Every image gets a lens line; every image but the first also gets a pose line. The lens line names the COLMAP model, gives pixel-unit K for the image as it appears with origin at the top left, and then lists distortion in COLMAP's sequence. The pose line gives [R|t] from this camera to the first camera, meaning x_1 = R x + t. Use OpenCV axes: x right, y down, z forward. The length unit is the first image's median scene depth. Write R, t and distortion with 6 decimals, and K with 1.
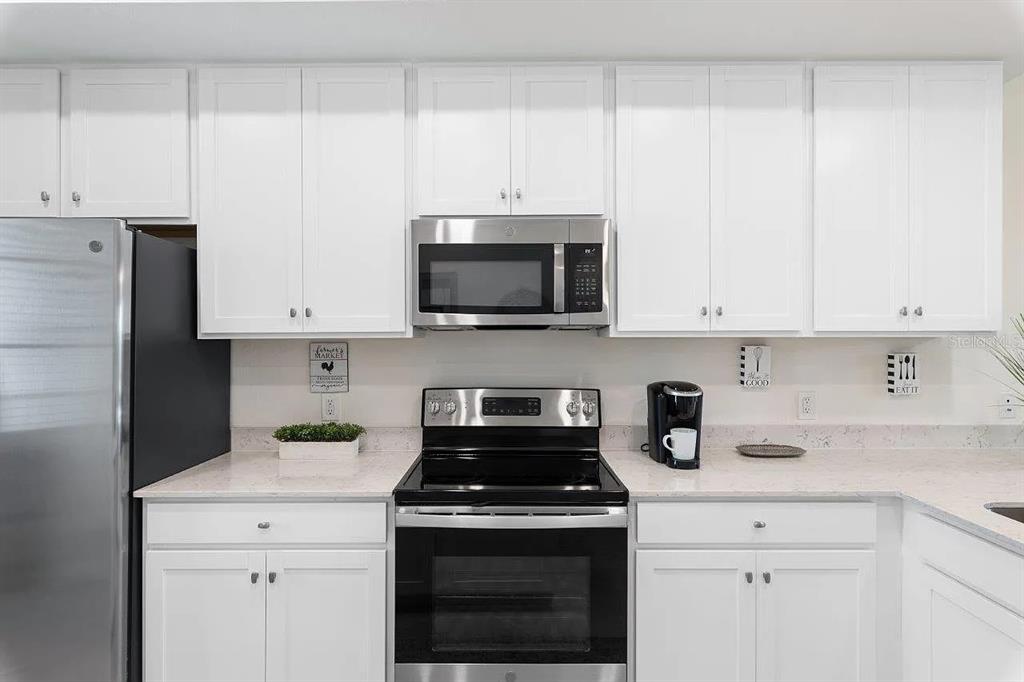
lens RADIAL K [[544.0, 0, 510.2], [0, 544.0, 337.1], [0, 0, 1]] dist [-0.000229, -0.000277]
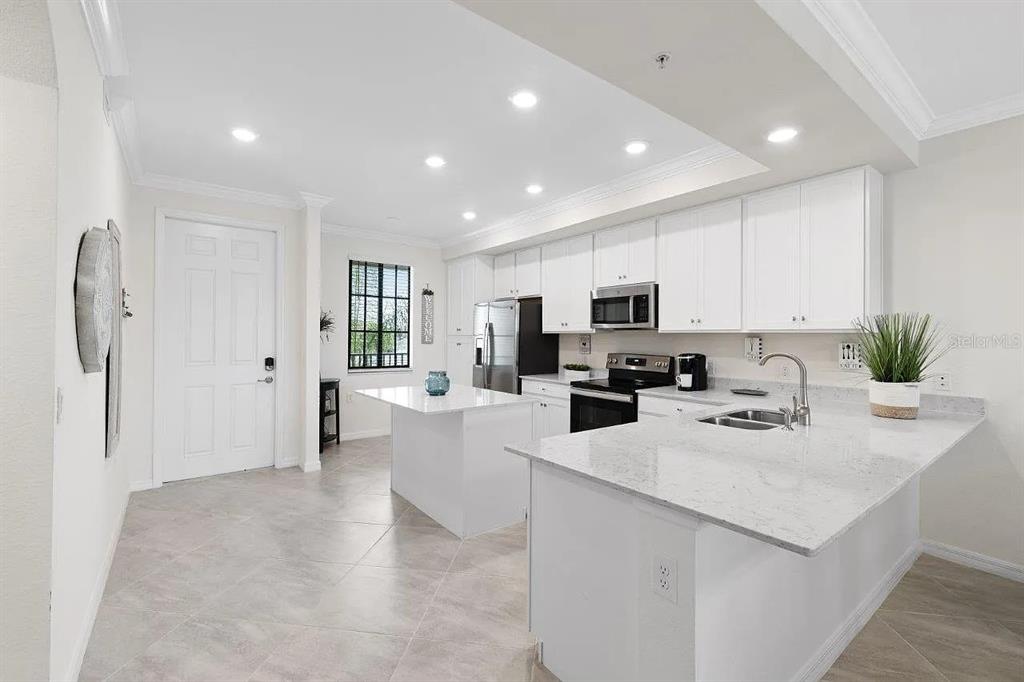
lens RADIAL K [[439.7, 0, 509.3], [0, 439.7, 335.2], [0, 0, 1]] dist [0.000244, -0.000003]
pose [[0.607160, 0.004450, -0.794567, 1.248783], [-0.006477, 0.999979, 0.000651, 0.013265], [0.794553, 0.004751, 0.607176, -0.641383]]
